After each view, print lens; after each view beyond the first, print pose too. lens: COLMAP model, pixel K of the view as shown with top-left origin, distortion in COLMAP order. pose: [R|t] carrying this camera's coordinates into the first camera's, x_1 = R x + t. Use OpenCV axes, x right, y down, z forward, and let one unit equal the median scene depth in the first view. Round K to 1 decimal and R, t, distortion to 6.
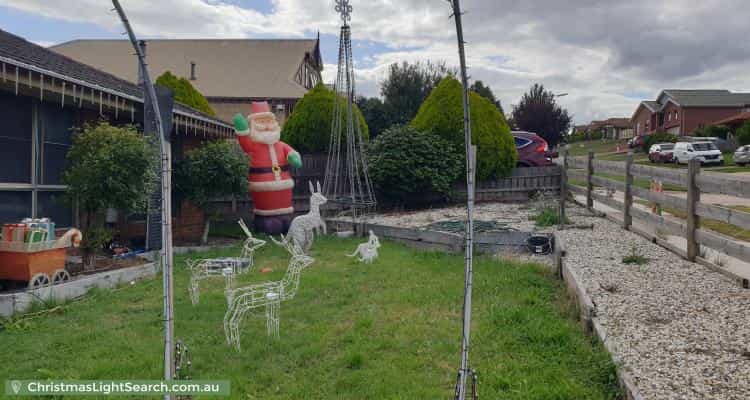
lens RADIAL K [[597.1, 0, 395.1], [0, 597.1, 205.1], [0, 0, 1]] dist [0.044621, -0.030059]
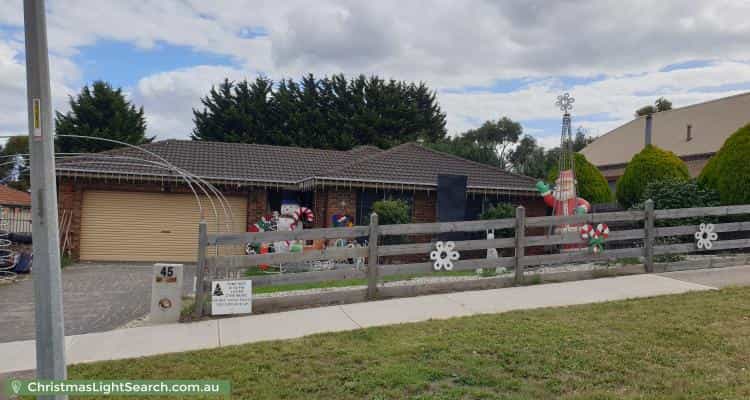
lens RADIAL K [[597.1, 0, 377.8], [0, 597.1, 197.9], [0, 0, 1]] dist [0.044621, -0.030059]
pose [[0.387422, -0.044290, -0.920838, 0.911582], [-0.048525, 0.996481, -0.068345, 0.007856], [0.920624, 0.071162, 0.383910, 0.067551]]
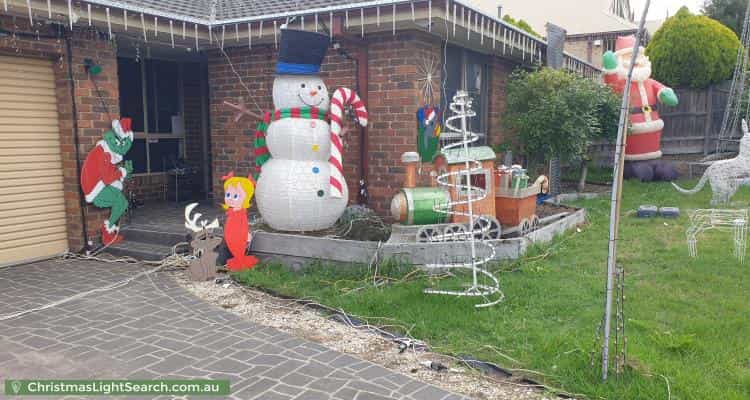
lens RADIAL K [[597.1, 0, 378.1], [0, 597.1, 202.8], [0, 0, 1]] dist [0.044621, -0.030059]
pose [[0.907317, 0.020376, -0.419952, -0.182903], [0.016626, 0.996305, 0.084260, -0.001903], [0.420117, -0.083433, 0.903626, -0.010421]]
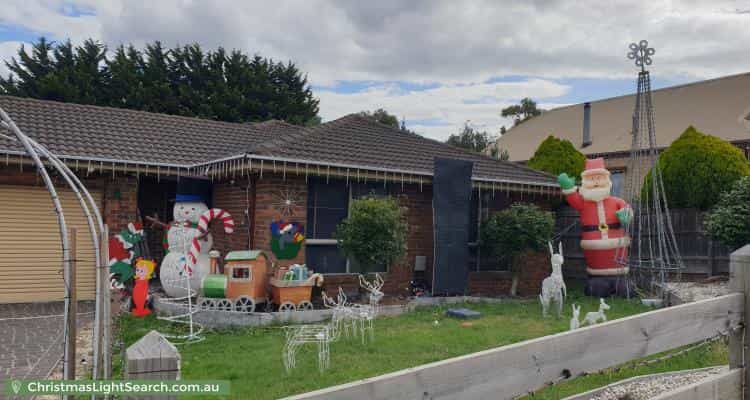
lens RADIAL K [[597.1, 0, 375.0], [0, 597.1, 203.2], [0, 0, 1]] dist [0.044621, -0.030059]
pose [[0.616950, -0.027231, -0.786531, 0.337369], [-0.040642, 0.996965, -0.066396, -0.019092], [0.785952, 0.072930, 0.613971, 0.115209]]
